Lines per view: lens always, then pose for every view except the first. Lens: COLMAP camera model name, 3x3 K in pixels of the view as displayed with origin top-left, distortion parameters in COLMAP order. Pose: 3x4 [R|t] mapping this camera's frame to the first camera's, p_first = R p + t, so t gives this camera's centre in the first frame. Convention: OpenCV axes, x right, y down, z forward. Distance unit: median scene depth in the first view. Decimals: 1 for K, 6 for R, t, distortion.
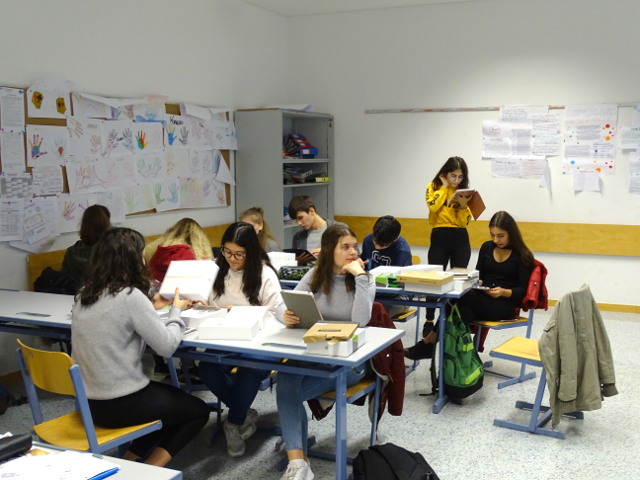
lens RADIAL K [[781.1, 0, 320.0], [0, 781.1, 239.6], [0, 0, 1]] dist [0.006704, 0.000000]
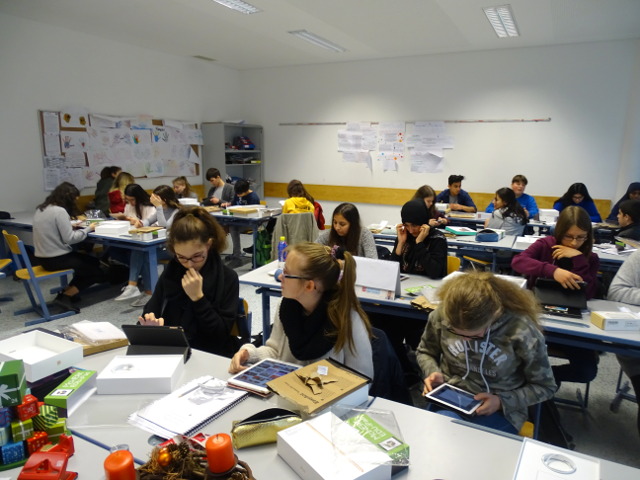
lens RADIAL K [[468.9, 0, 320.0], [0, 468.9, 241.8], [0, 0, 1]] dist [-0.034906, 0.003366]
pose [[0.998985, 0.020665, -0.040031, 0.232197], [-0.017136, 0.996098, 0.086580, 0.013500], [0.041664, -0.085806, 0.995440, -0.111178]]
